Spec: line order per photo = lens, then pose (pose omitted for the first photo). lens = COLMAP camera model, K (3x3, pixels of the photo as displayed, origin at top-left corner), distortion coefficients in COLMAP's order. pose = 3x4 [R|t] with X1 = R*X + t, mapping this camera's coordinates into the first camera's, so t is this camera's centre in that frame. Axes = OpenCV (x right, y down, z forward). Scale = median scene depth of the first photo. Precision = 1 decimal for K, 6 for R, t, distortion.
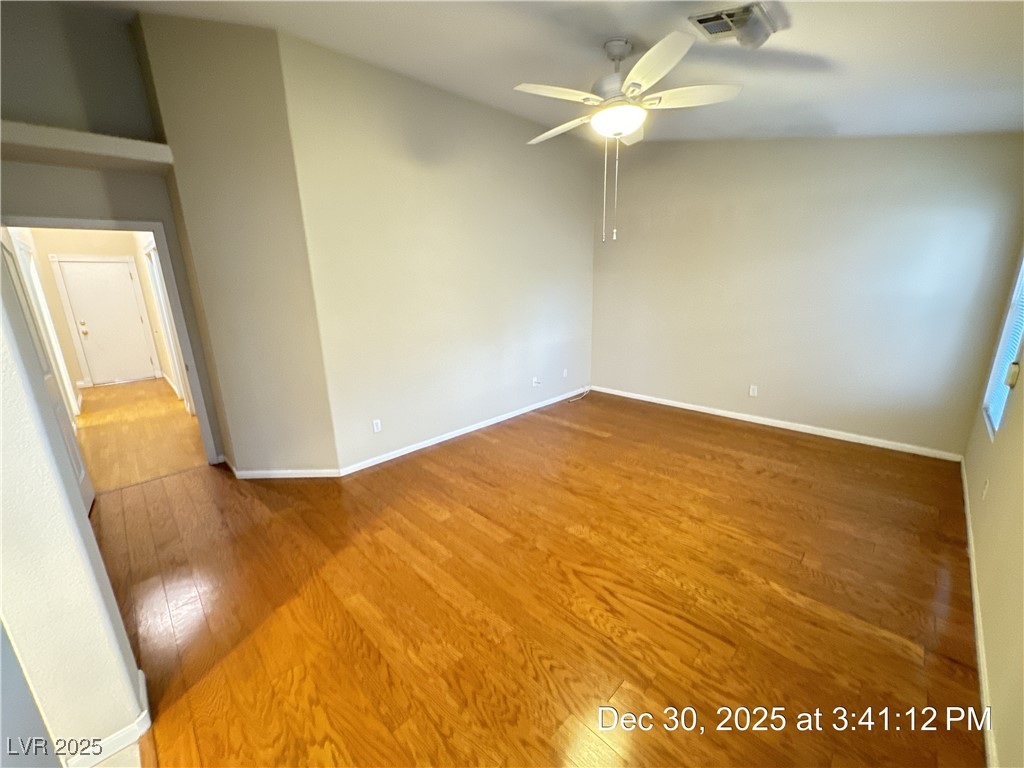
lens RADIAL K [[409.9, 0, 511.6], [0, 409.9, 383.1], [0, 0, 1]] dist [-0.004303, -0.000504]
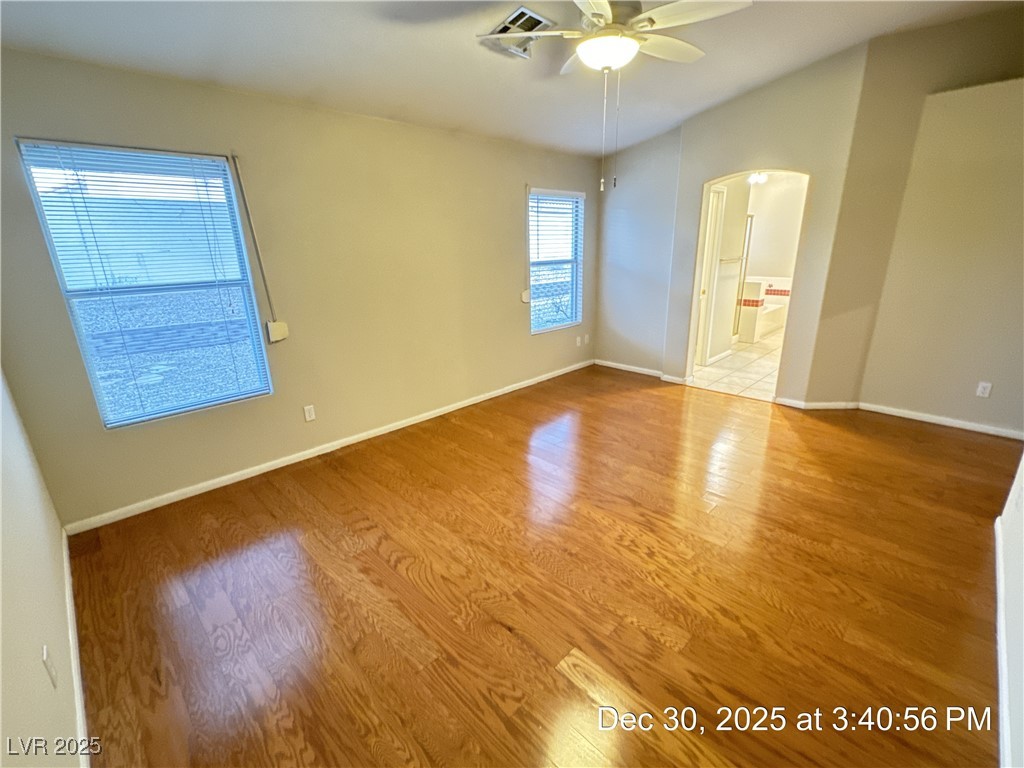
lens RADIAL K [[453.6, 0, 516.3], [0, 453.6, 384.8], [0, 0, 1]] dist [-0.001690, -0.000451]
pose [[-0.998697, 0.050806, -0.004889, 0.454826], [0.040766, 0.851626, 0.522561, -0.501952], [0.030713, 0.521681, -0.852588, 2.016600]]
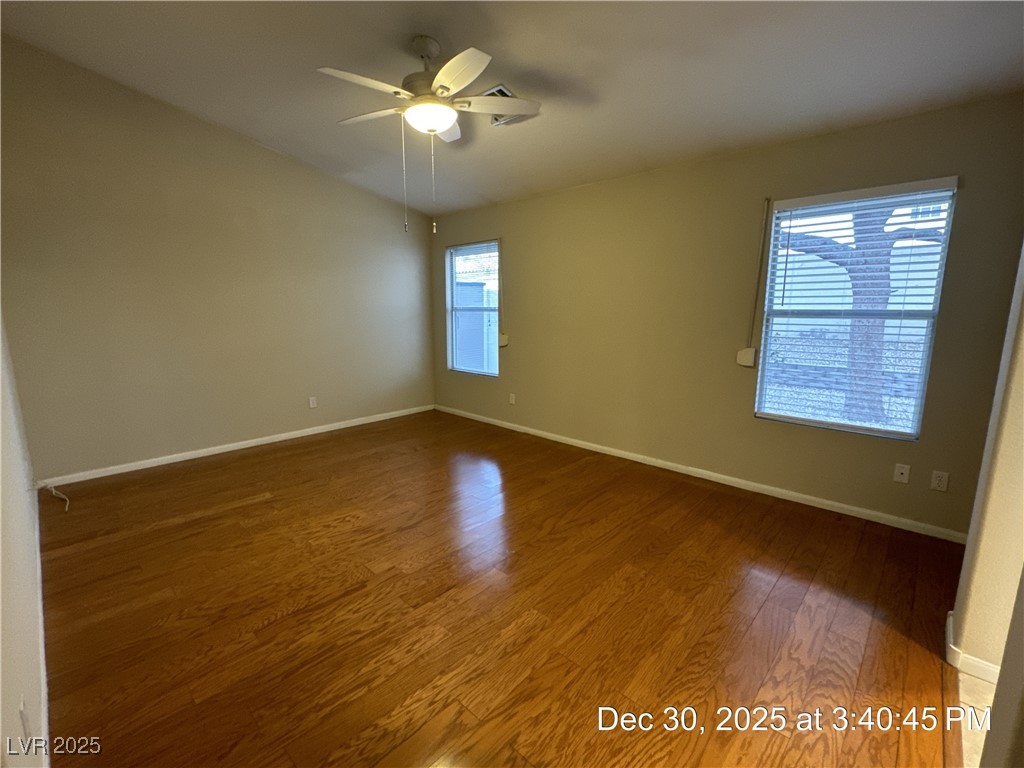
lens RADIAL K [[453.6, 0, 514.1], [0, 453.6, 386.2], [0, 0, 1]] dist [-0.001690, -0.000451]
pose [[-0.041057, -0.146883, 0.988301, -0.879923], [0.246284, 0.957128, 0.152481, -0.113696], [-0.968328, 0.249664, -0.003122, 0.894366]]
